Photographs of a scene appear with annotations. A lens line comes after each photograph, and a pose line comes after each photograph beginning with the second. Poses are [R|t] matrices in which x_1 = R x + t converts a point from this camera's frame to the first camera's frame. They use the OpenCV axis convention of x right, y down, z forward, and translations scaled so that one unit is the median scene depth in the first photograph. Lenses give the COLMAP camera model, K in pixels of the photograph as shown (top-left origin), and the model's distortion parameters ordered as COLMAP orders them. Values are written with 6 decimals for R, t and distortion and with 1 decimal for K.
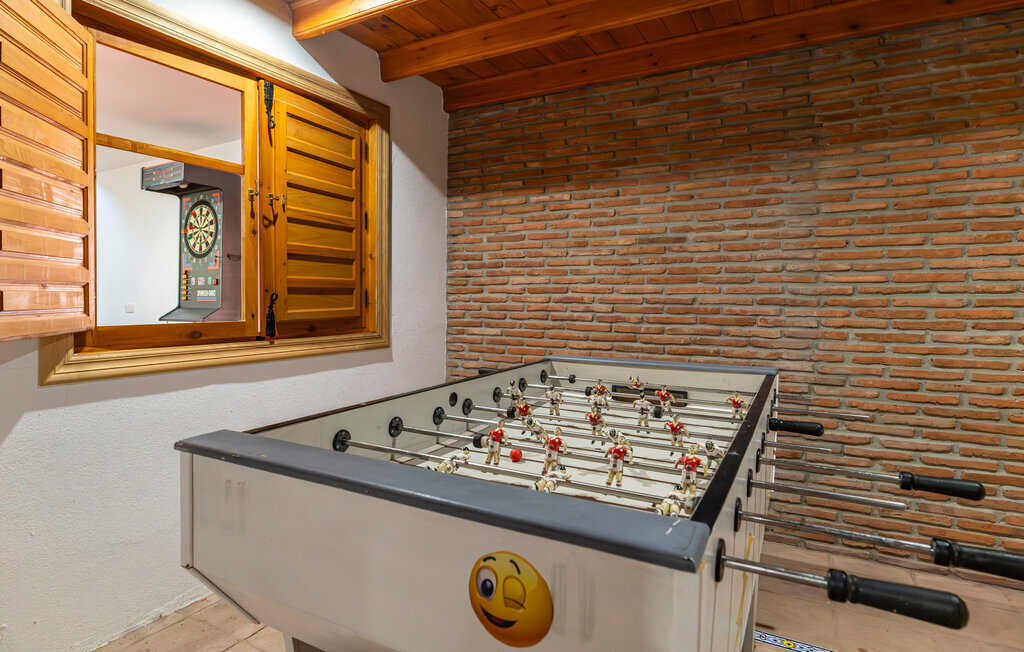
lens RADIAL K [[540.1, 0, 508.3], [0, 540.1, 325.1], [0, 0, 1]] dist [-0.006961, -0.000999]
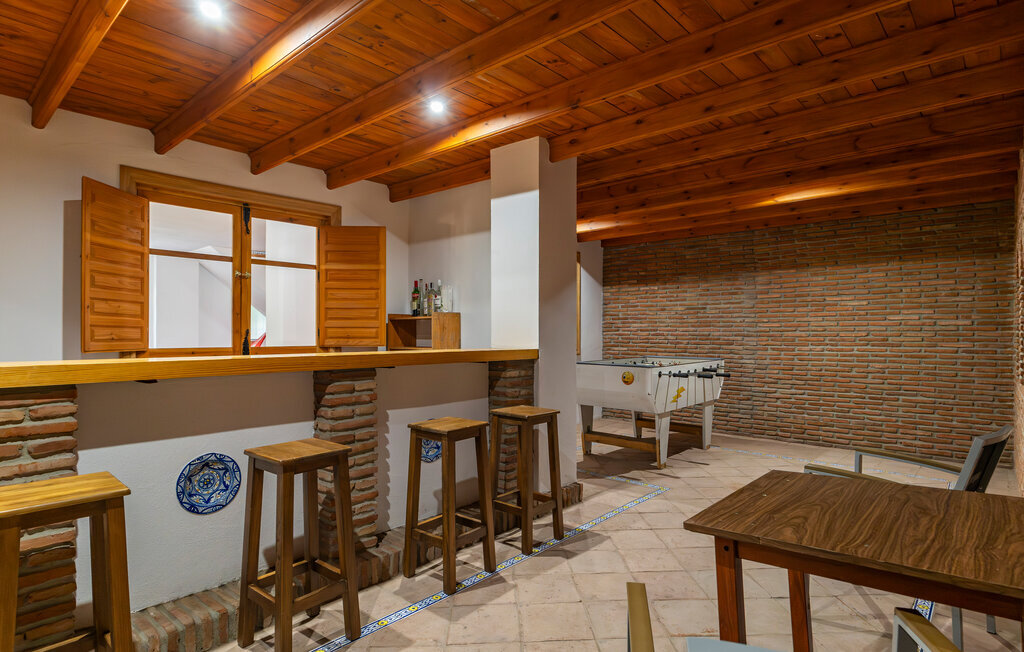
lens RADIAL K [[540.1, 0, 515.6], [0, 540.1, 325.8], [0, 0, 1]] dist [-0.006961, -0.000999]
pose [[0.964037, -0.008601, -0.265630, 0.164520], [-0.006972, 0.998314, -0.057631, 0.059975], [0.265678, 0.057410, 0.962351, -1.535851]]
